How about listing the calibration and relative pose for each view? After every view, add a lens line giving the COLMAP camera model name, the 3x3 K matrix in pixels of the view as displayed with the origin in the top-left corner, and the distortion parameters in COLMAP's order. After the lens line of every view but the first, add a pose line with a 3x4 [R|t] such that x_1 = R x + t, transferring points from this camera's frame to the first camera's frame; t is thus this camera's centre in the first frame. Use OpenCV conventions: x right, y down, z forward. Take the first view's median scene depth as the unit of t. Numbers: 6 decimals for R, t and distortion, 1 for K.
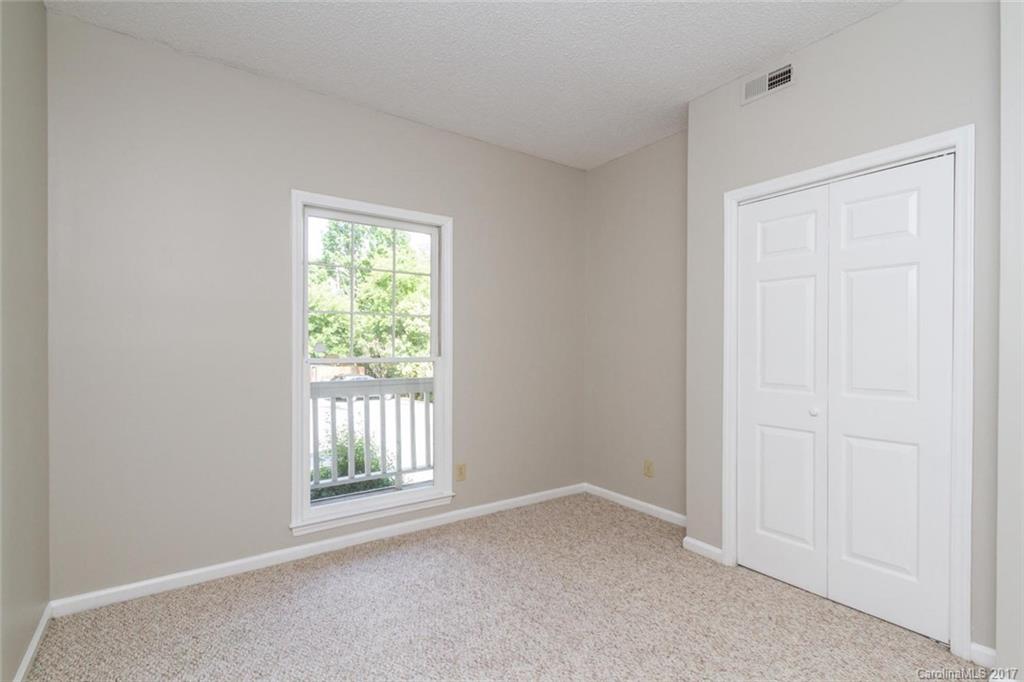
lens RADIAL K [[486.4, 0, 512.8], [0, 486.4, 338.6], [0, 0, 1]] dist [0.002872, -0.000217]
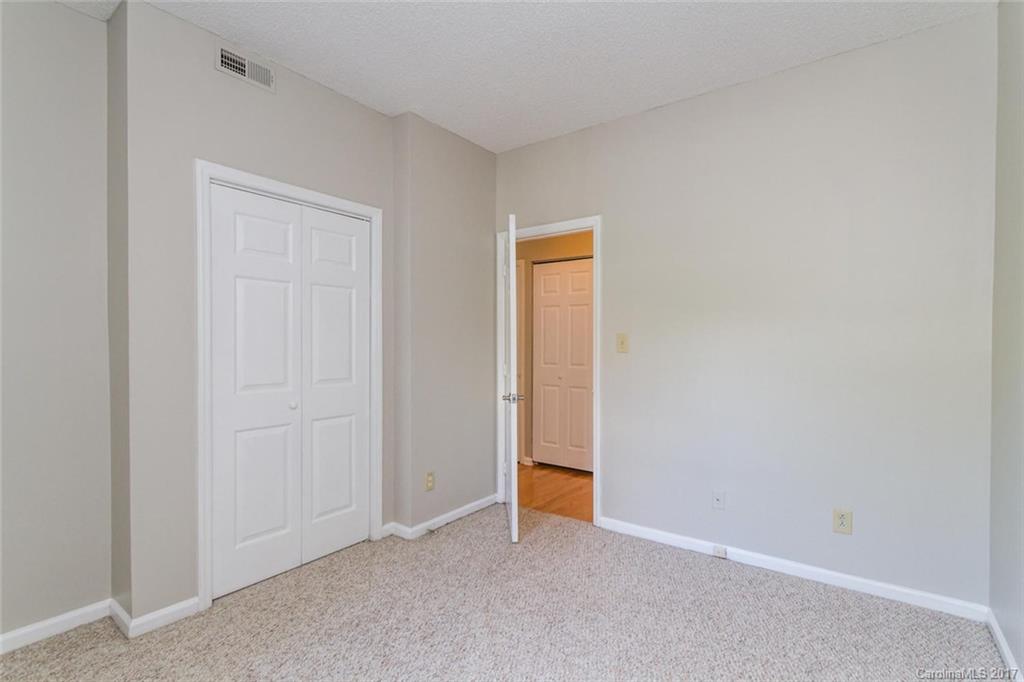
lens RADIAL K [[486.4, 0, 511.9], [0, 486.4, 349.2], [0, 0, 1]] dist [0.002872, -0.000217]
pose [[-0.312028, -0.006548, 0.950050, -0.594064], [-0.006099, 0.999969, 0.004889, 0.013789], [-0.950053, -0.004269, -0.312059, 0.879173]]
